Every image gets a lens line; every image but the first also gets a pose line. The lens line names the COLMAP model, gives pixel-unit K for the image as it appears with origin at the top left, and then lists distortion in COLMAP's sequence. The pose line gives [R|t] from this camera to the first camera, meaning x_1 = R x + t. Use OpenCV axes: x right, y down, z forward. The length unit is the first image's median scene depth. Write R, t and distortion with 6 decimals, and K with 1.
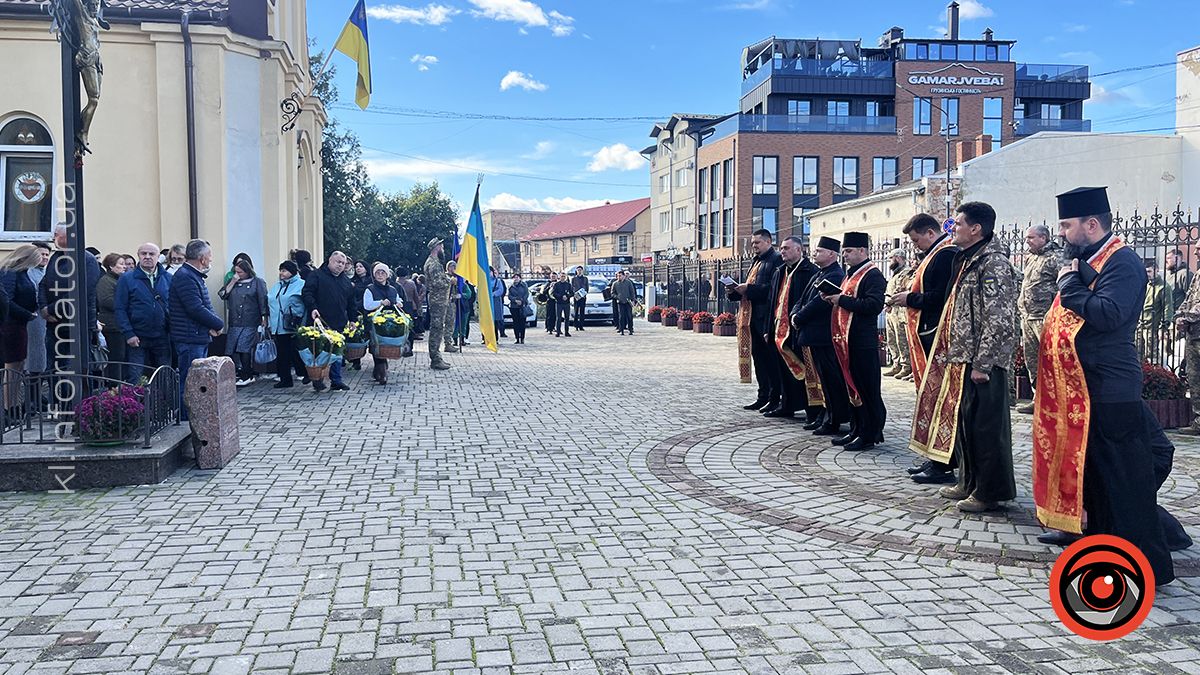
lens RADIAL K [[1119.3, 0, 565.3], [0, 1119.3, 333.7], [0, 0, 1]] dist [0.029579, -0.003060]
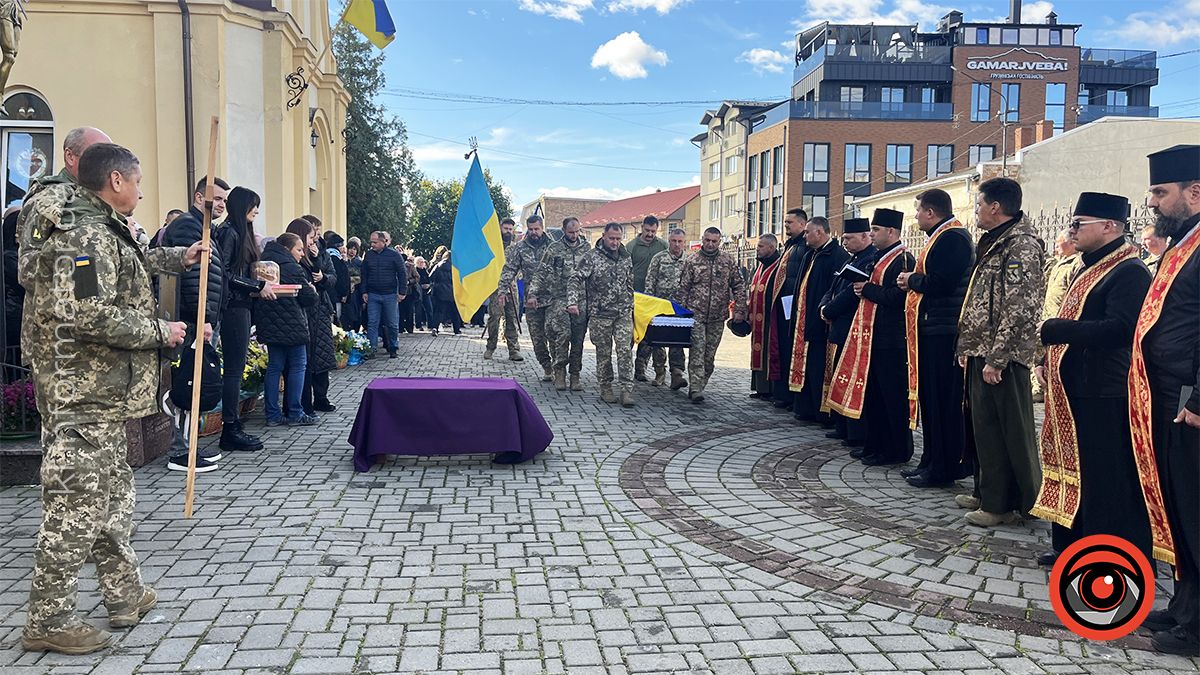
lens RADIAL K [[964.3, 0, 603.0], [0, 964.3, 332.0], [0, 0, 1]] dist [0.024722, -0.012311]
pose [[0.996568, 0.015785, -0.081262, 0.083190], [-0.014507, 0.999762, 0.016298, -0.003911], [0.081500, -0.015063, 0.996560, 0.175003]]
